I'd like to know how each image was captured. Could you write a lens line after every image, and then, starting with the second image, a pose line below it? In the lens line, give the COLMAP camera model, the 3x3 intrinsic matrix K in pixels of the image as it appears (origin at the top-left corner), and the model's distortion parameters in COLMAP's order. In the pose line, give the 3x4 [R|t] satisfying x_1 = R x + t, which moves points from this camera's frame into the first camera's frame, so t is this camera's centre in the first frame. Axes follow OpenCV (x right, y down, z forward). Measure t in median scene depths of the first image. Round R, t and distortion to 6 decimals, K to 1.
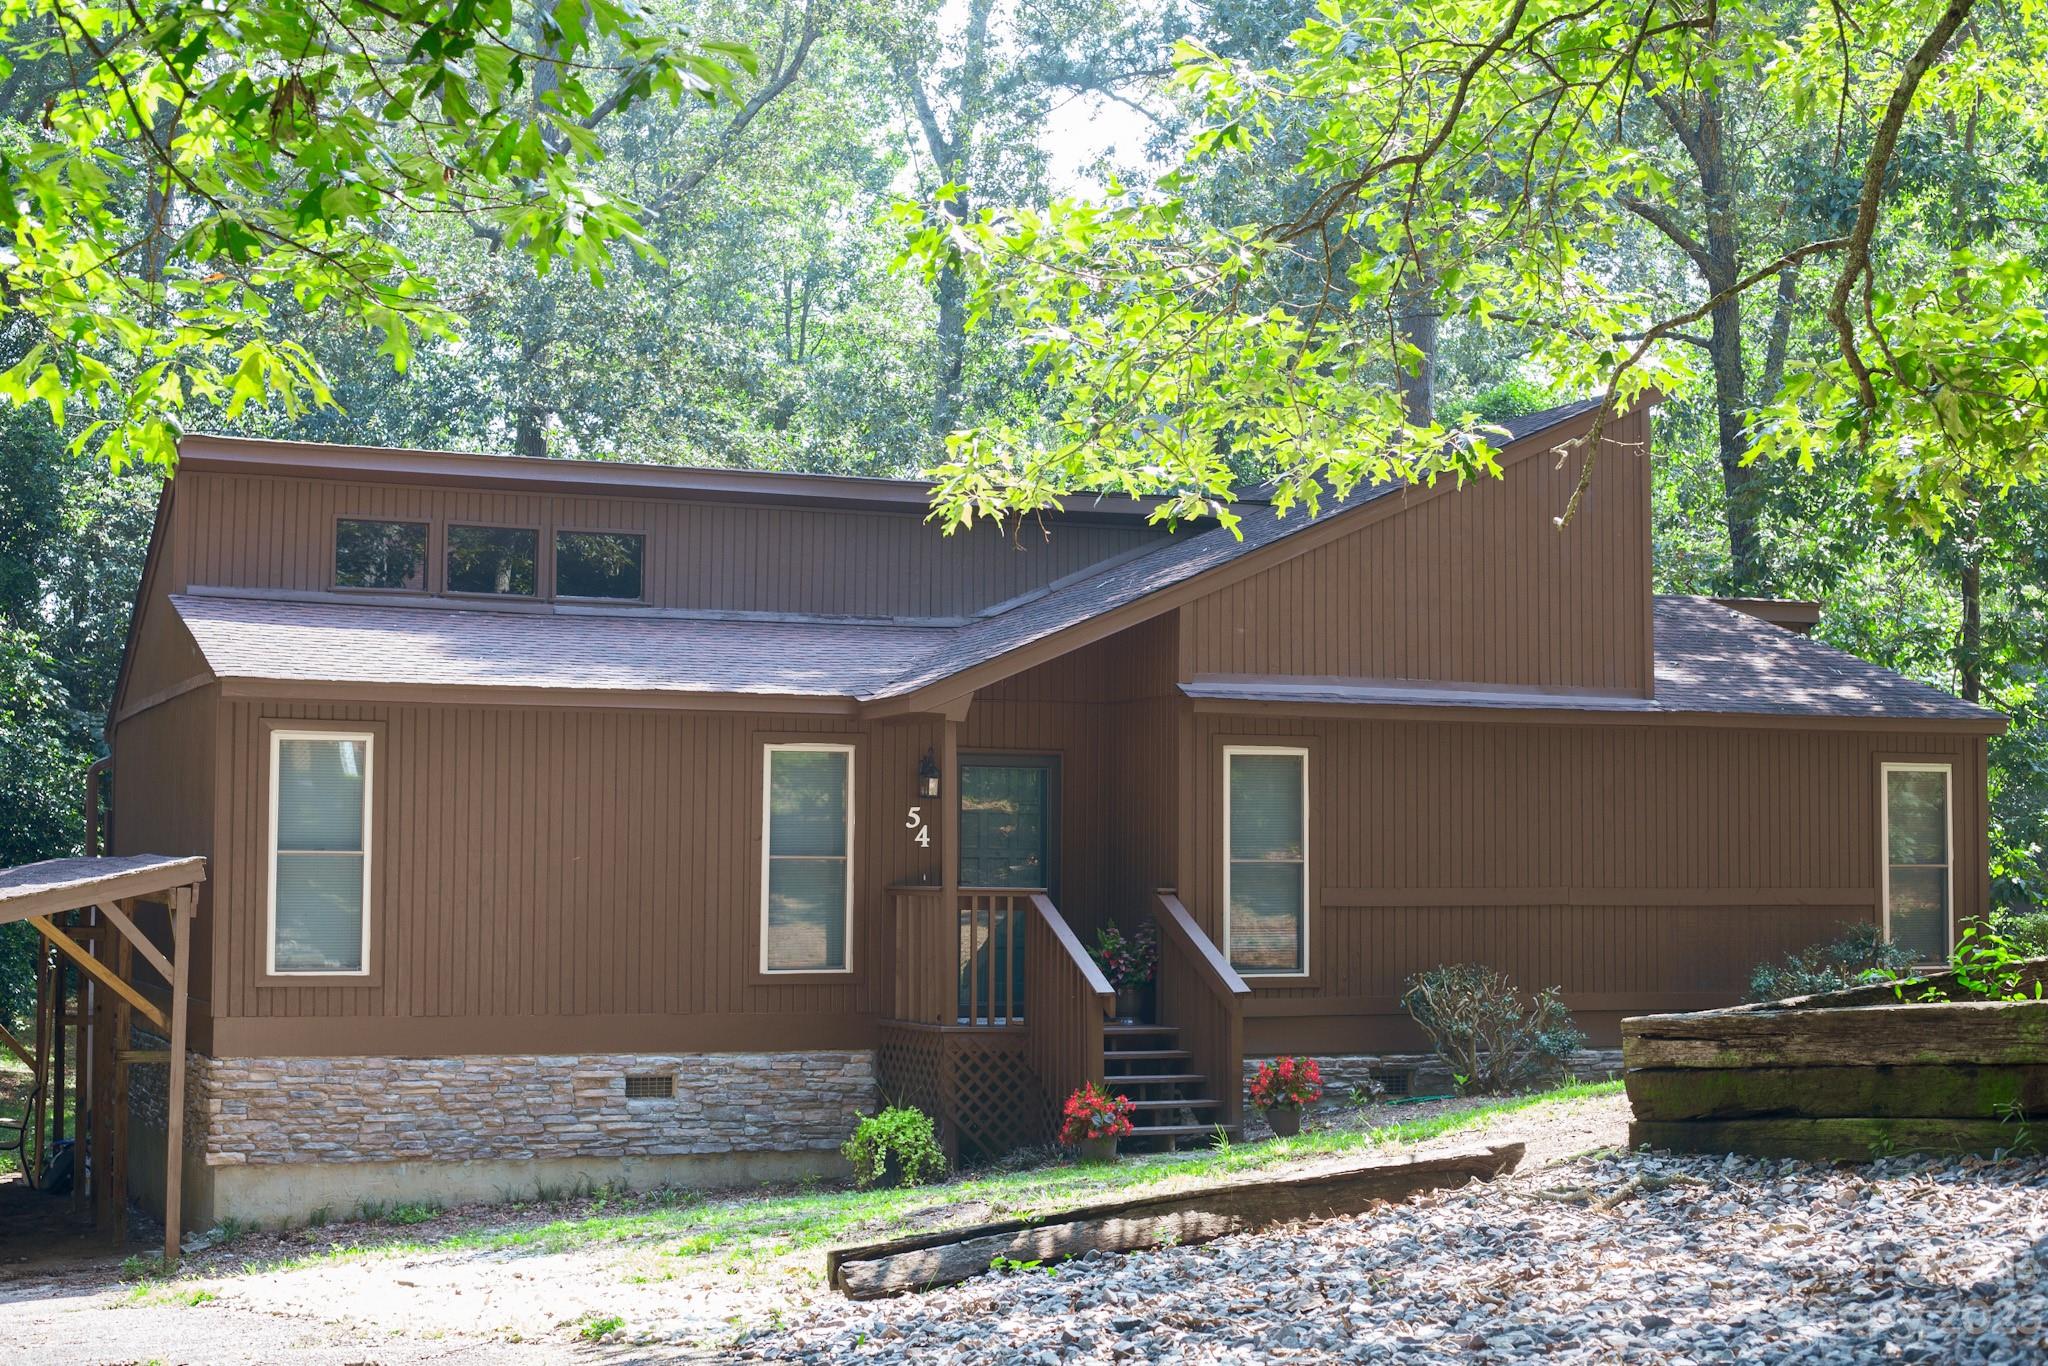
lens RADIAL K [[3062.7, 0, 1024.6], [0, 3062.7, 685.3], [0, 0, 1]] dist [0.059899, 0.000000]
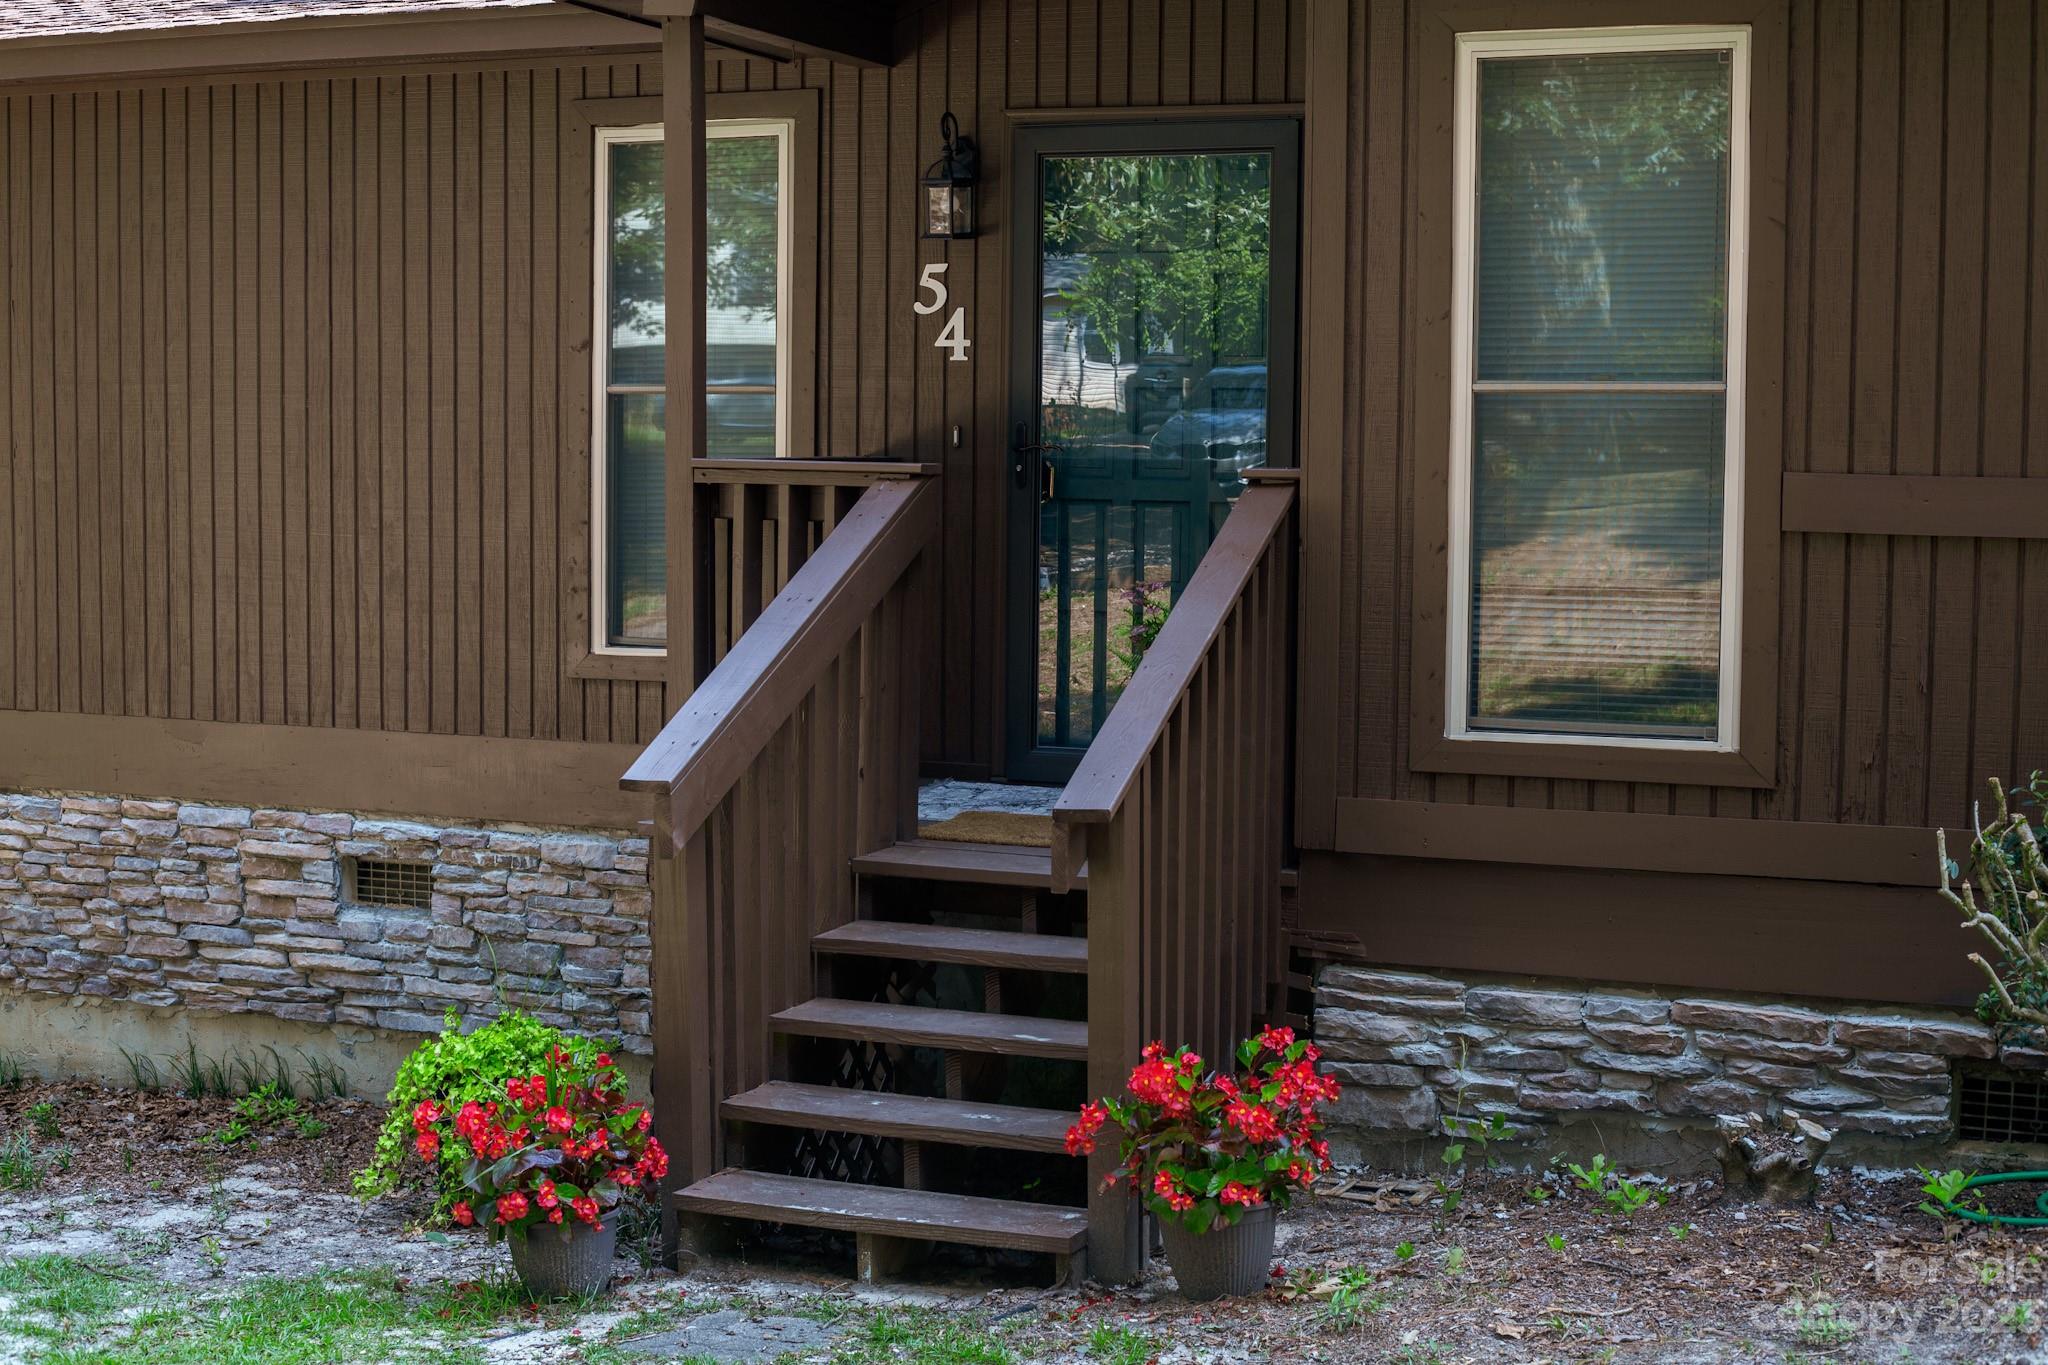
lens RADIAL K [[3062.7, 0, 1023.8], [0, 3062.7, 676.5], [0, 0, 1]] dist [0.059899, 0.000000]
pose [[0.686544, 0.059656, -0.724637, 0.281900], [0.047697, 0.990787, 0.126756, 0.045086], [0.725523, -0.121587, 0.677373, 0.759910]]
